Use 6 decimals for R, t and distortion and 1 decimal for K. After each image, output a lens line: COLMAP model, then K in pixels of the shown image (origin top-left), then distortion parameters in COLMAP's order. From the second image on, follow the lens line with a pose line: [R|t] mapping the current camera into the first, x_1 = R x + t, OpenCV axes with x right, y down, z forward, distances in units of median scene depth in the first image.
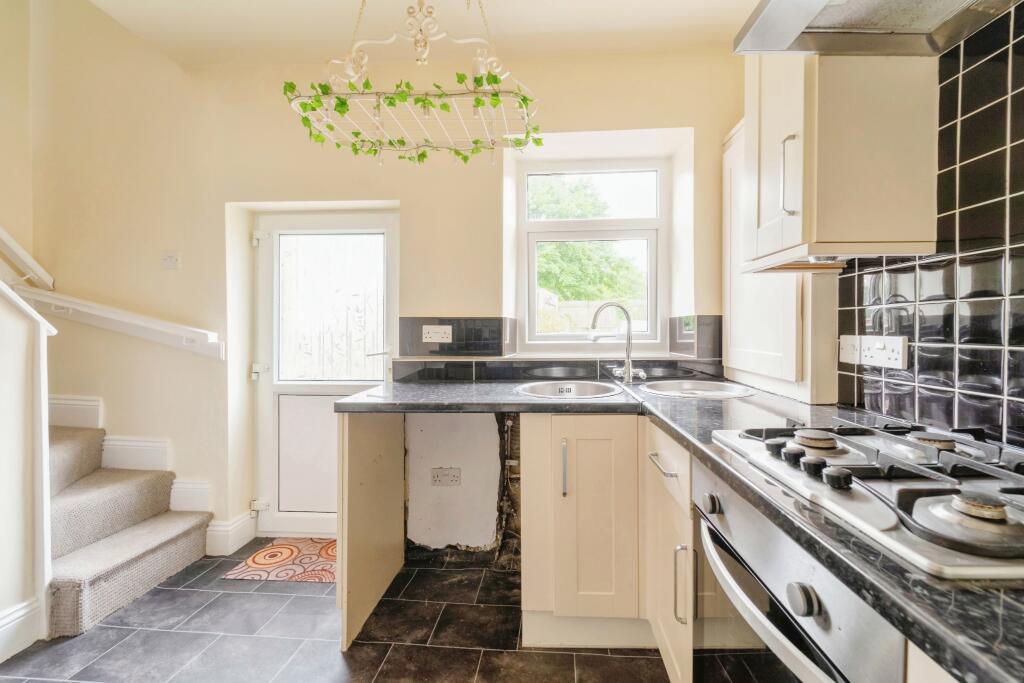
lens RADIAL K [[422.3, 0, 512.0], [0, 422.3, 341.5], [0, 0, 1]] dist [0.001821, -0.000061]
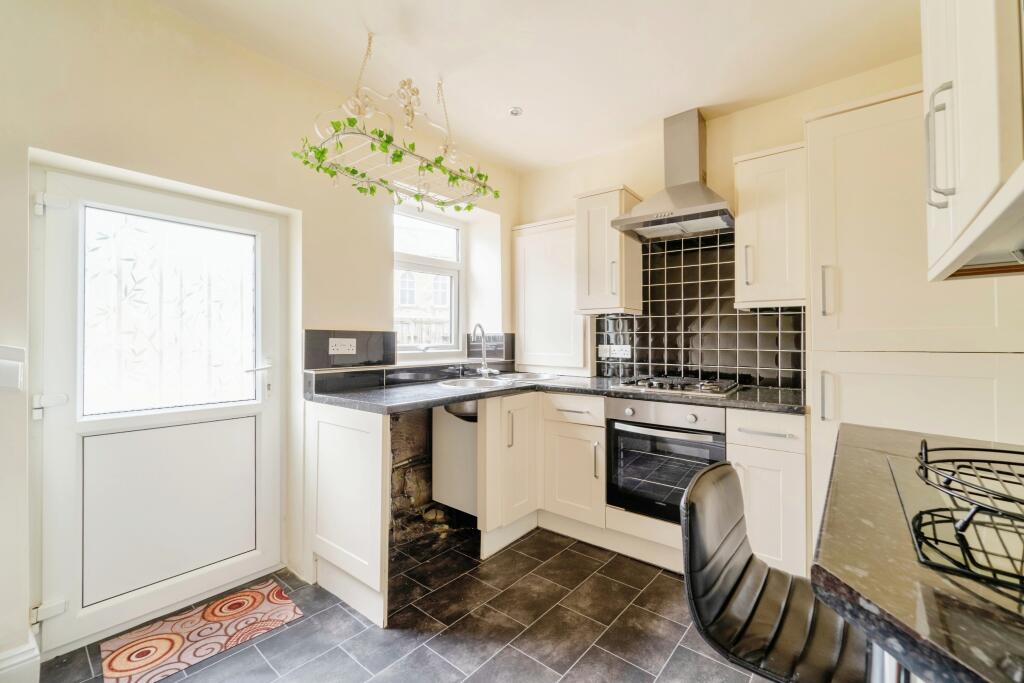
lens RADIAL K [[422.3, 0, 512.0], [0, 422.3, 341.5], [0, 0, 1]] dist [0.001821, -0.000061]
pose [[0.593953, 0.000015, 0.804500, -0.899733], [0.020415, 0.999678, -0.015090, -0.006315], [-0.804241, 0.025386, 0.593761, 0.030206]]
